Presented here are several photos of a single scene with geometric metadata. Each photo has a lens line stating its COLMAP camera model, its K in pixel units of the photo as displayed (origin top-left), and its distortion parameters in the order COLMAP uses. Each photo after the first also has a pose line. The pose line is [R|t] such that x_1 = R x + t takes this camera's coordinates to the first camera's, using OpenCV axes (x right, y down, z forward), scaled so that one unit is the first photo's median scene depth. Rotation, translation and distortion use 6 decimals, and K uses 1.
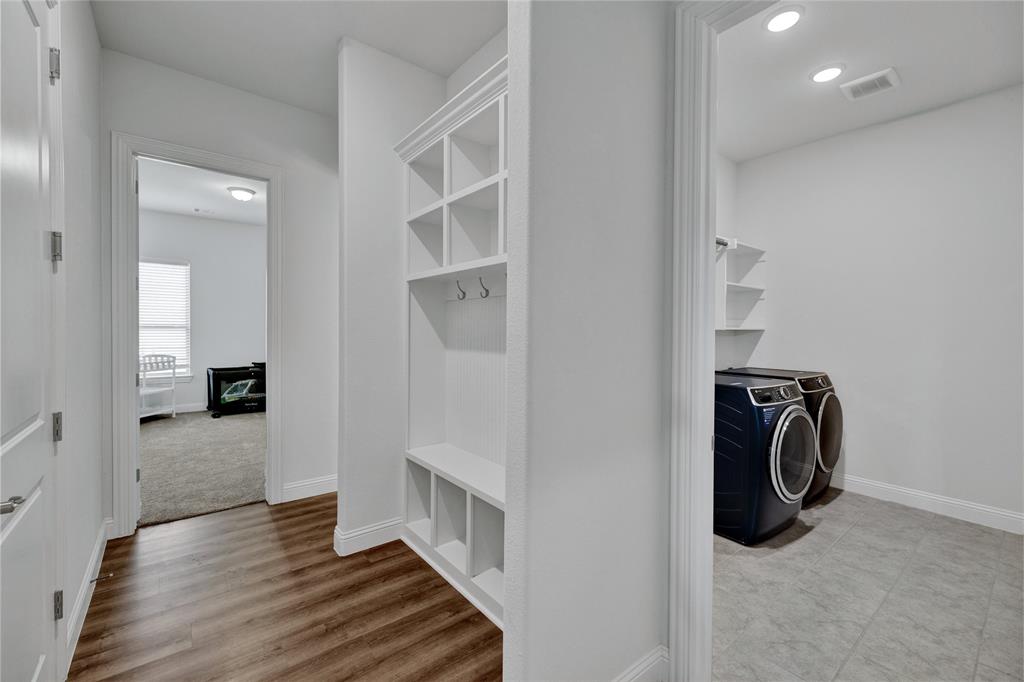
lens RADIAL K [[431.5, 0, 510.1], [0, 431.5, 340.6], [0, 0, 1]] dist [-0.001485, -0.001119]
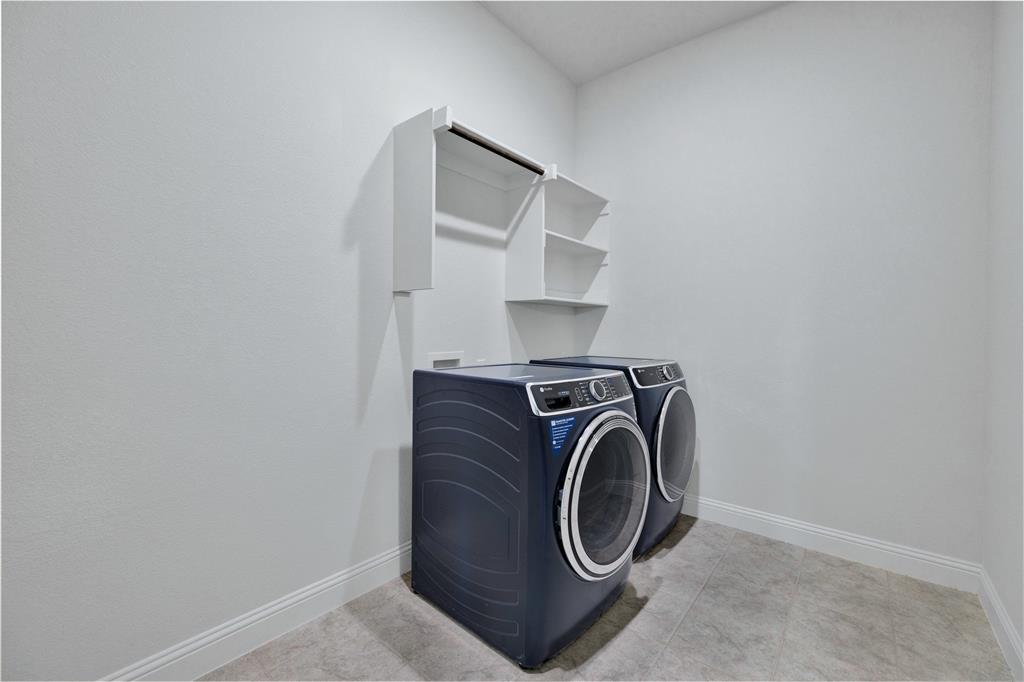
lens RADIAL K [[431.5, 0, 512.1], [0, 431.5, 336.4], [0, 0, 1]] dist [-0.001485, -0.001119]
pose [[0.977816, 0.000960, 0.209464, 0.349761], [0.000239, 0.999984, -0.005701, 0.043667], [-0.209466, 0.005624, 0.977800, 0.388007]]
